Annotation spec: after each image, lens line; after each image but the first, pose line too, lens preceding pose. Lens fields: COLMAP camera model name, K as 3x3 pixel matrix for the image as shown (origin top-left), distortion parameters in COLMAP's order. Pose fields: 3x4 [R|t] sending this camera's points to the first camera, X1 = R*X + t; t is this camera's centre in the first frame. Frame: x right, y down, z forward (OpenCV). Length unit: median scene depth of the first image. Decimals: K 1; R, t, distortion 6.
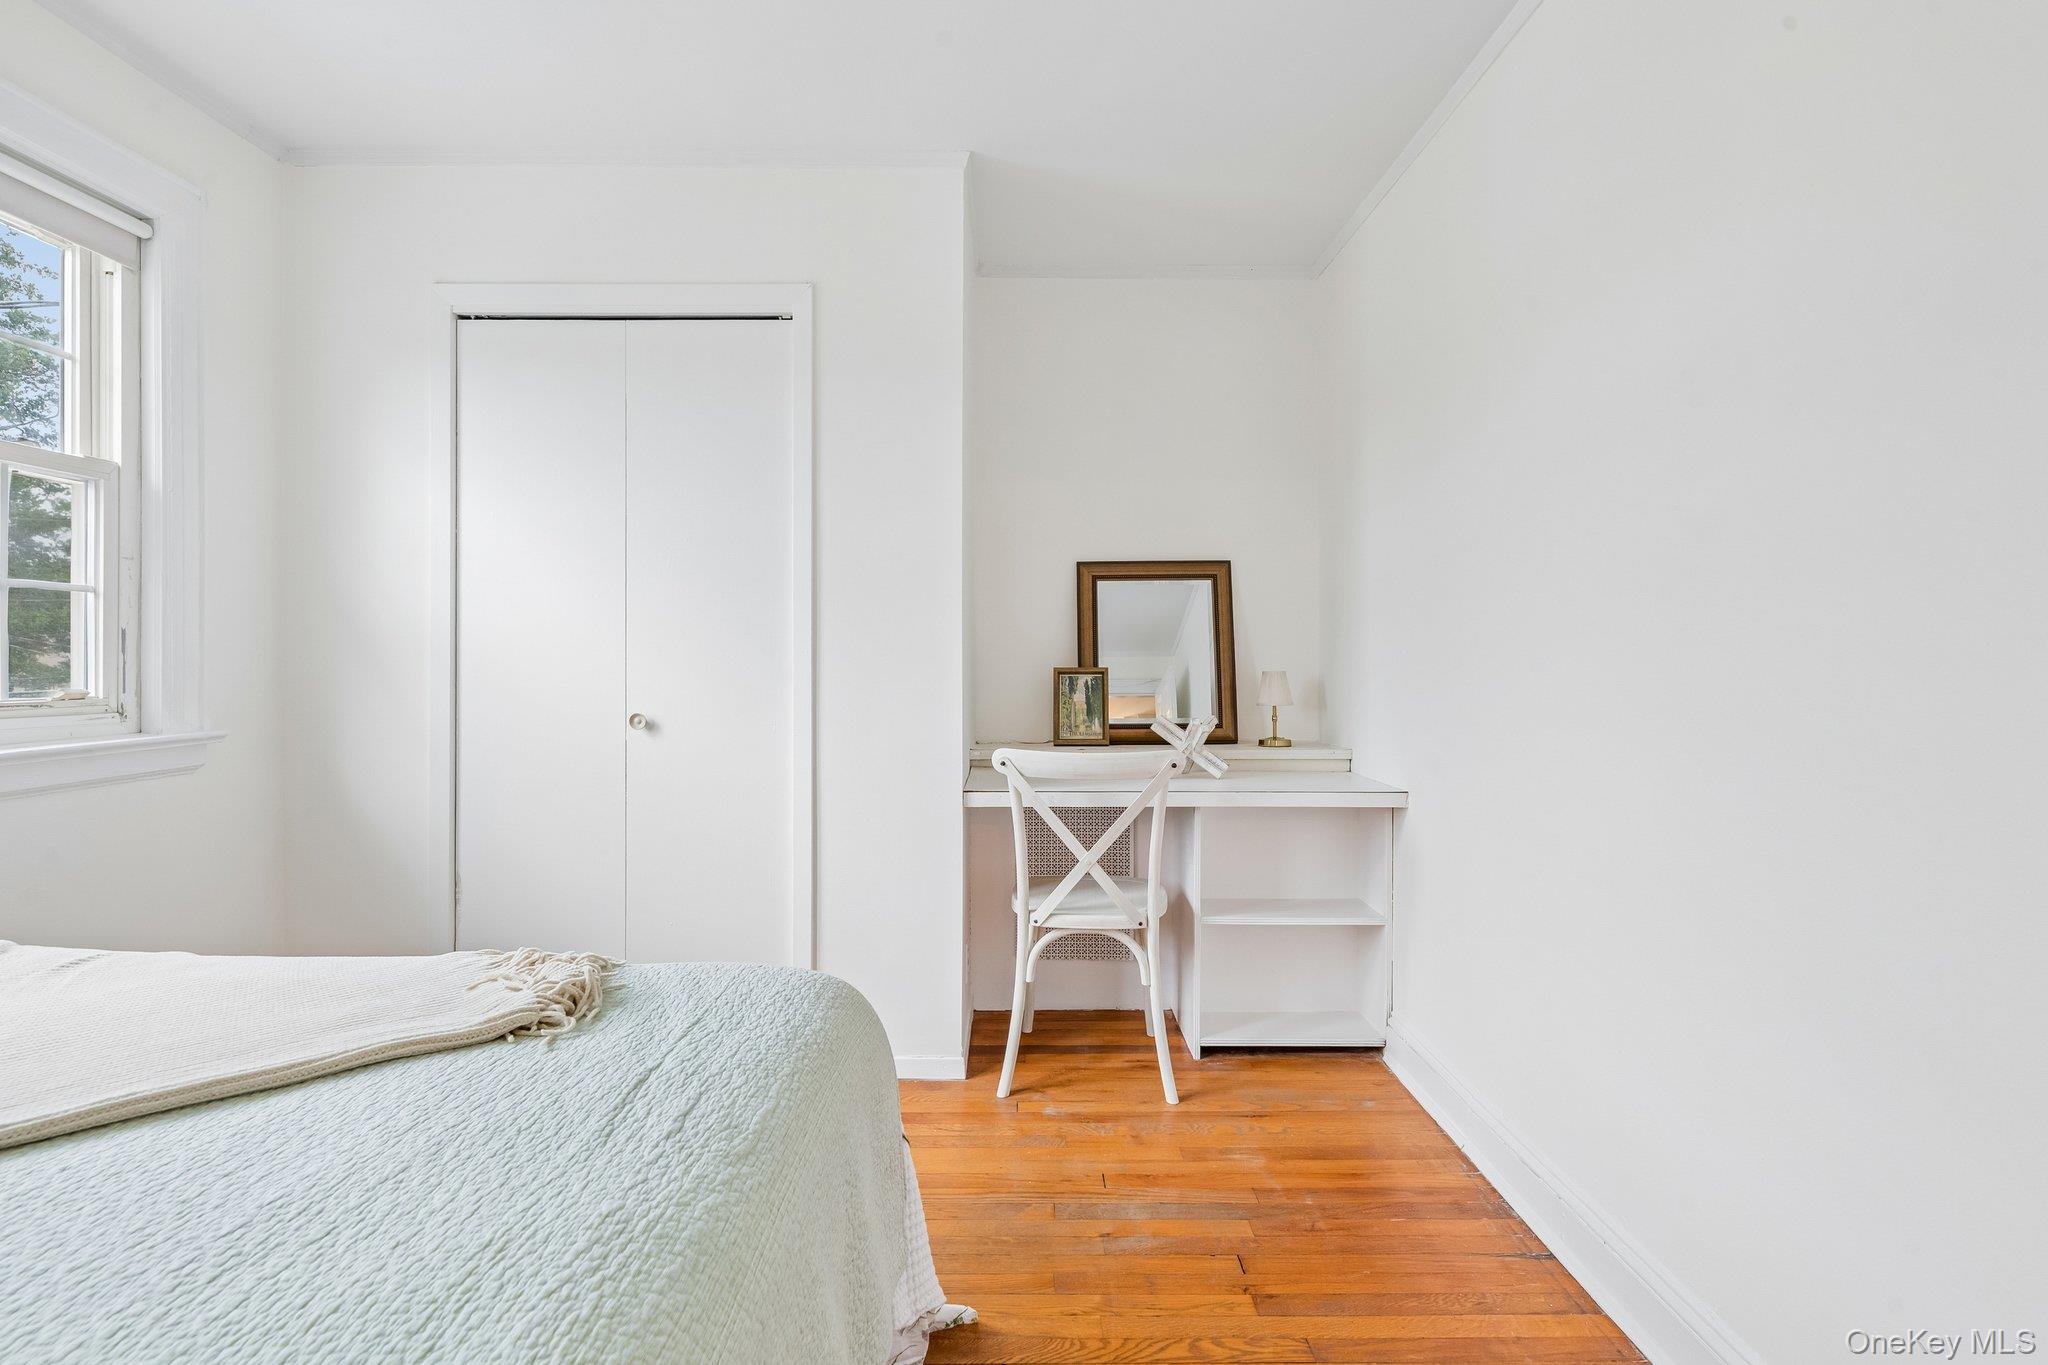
lens RADIAL K [[951.9, 0, 1024.0], [0, 951.9, 682.5], [0, 0, 1]] dist [-0.003737, -0.001617]
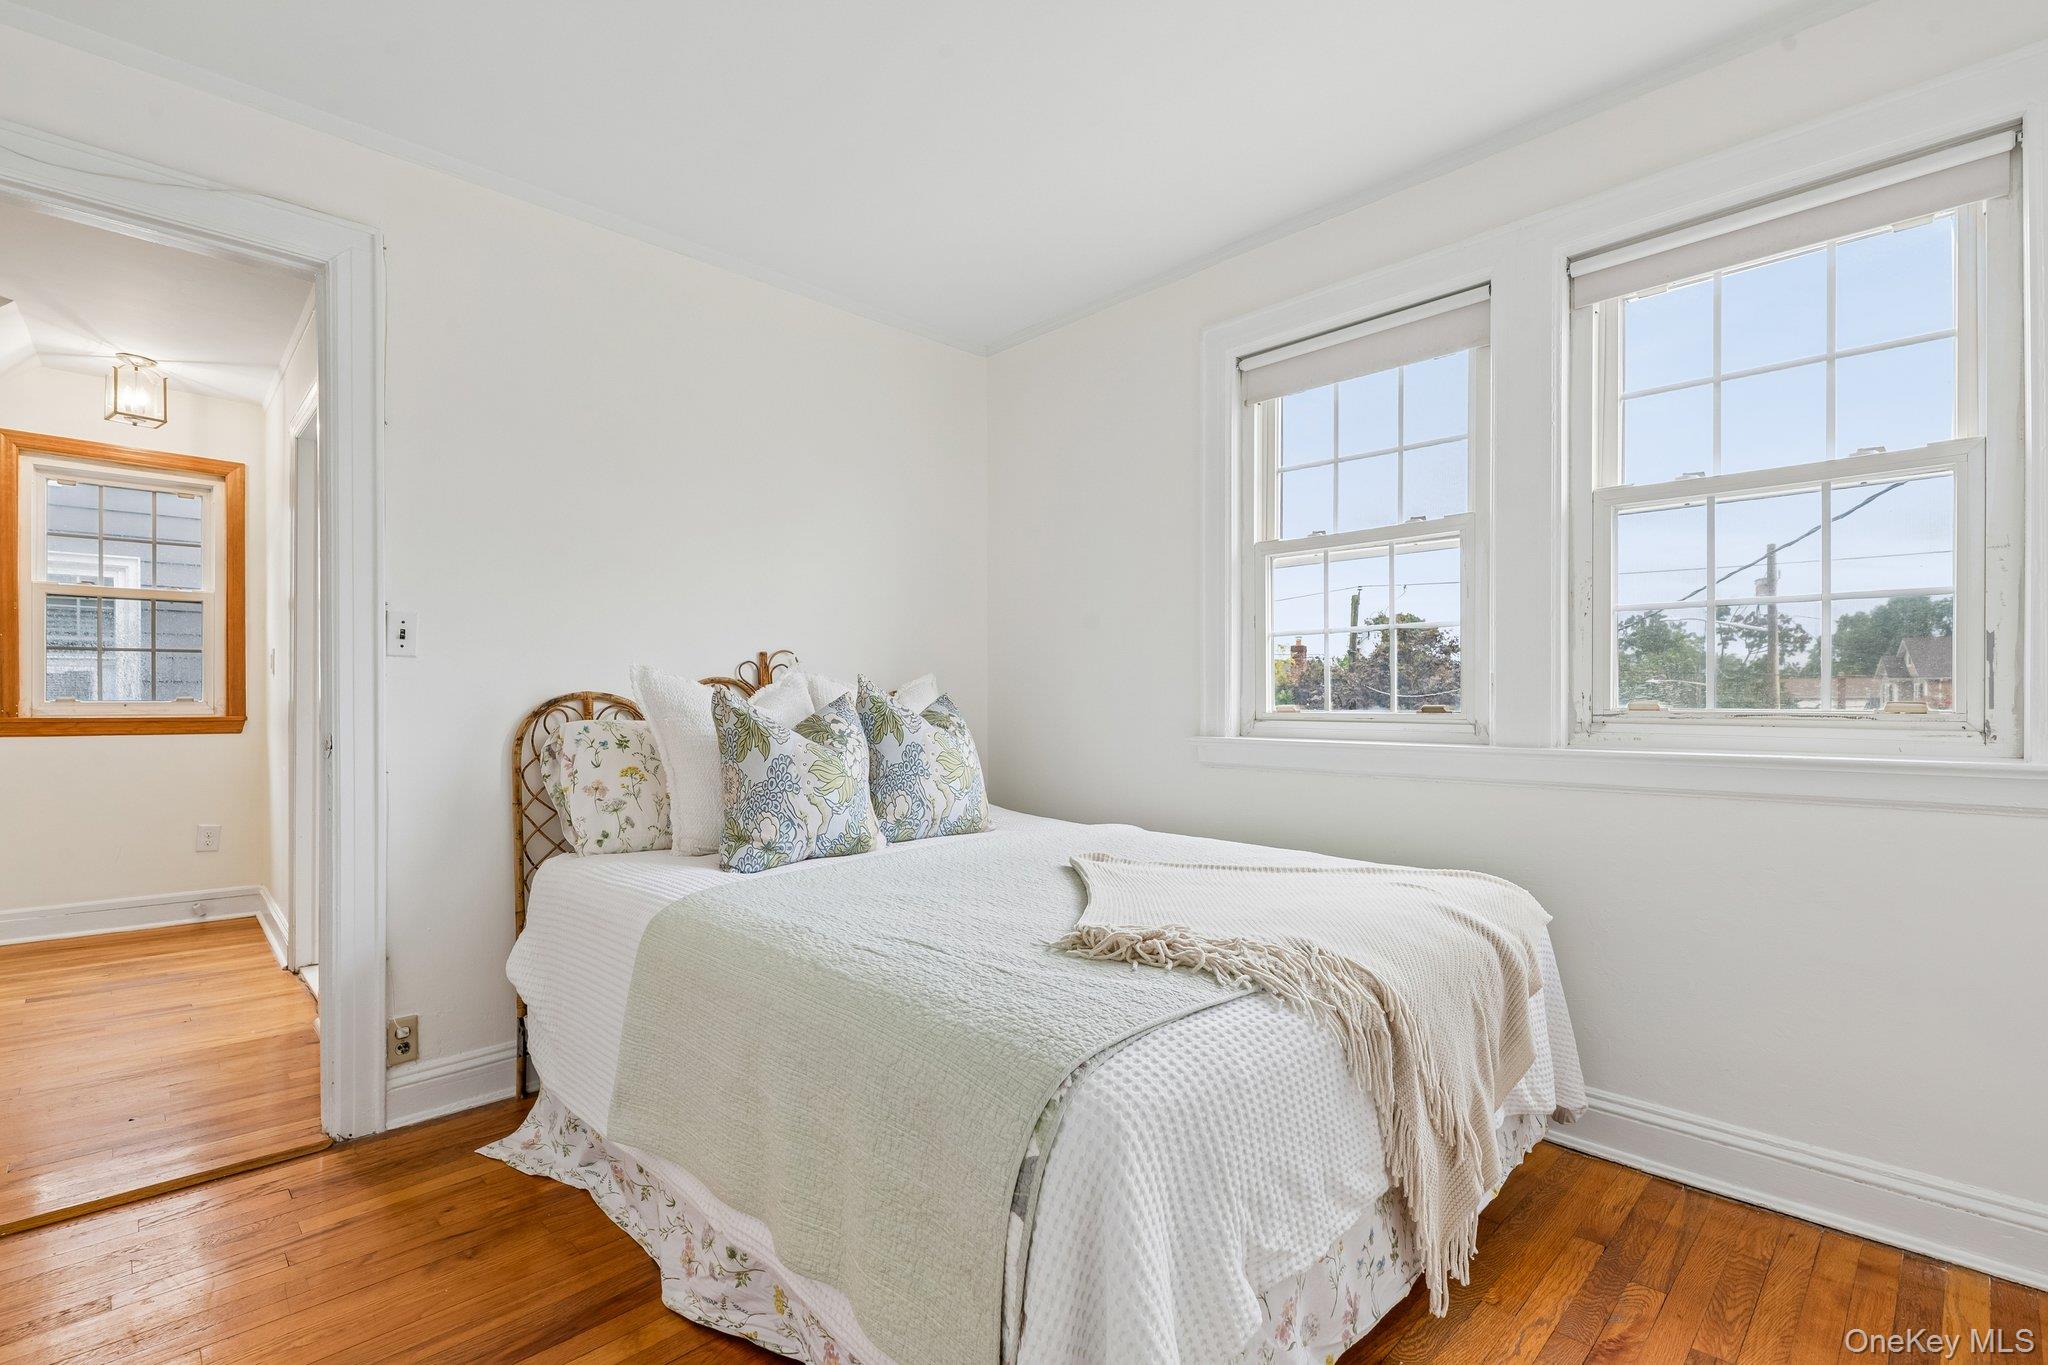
lens RADIAL K [[928.1, 0, 1024.0], [0, 928.1, 682.5], [0, 0, 1]] dist [0.001535, -0.000002]
pose [[-0.713216, -0.005276, -0.700925, 0.392992], [-0.016020, 0.999833, 0.008775, -0.006568], [0.700762, 0.017487, -0.713181, 1.641887]]
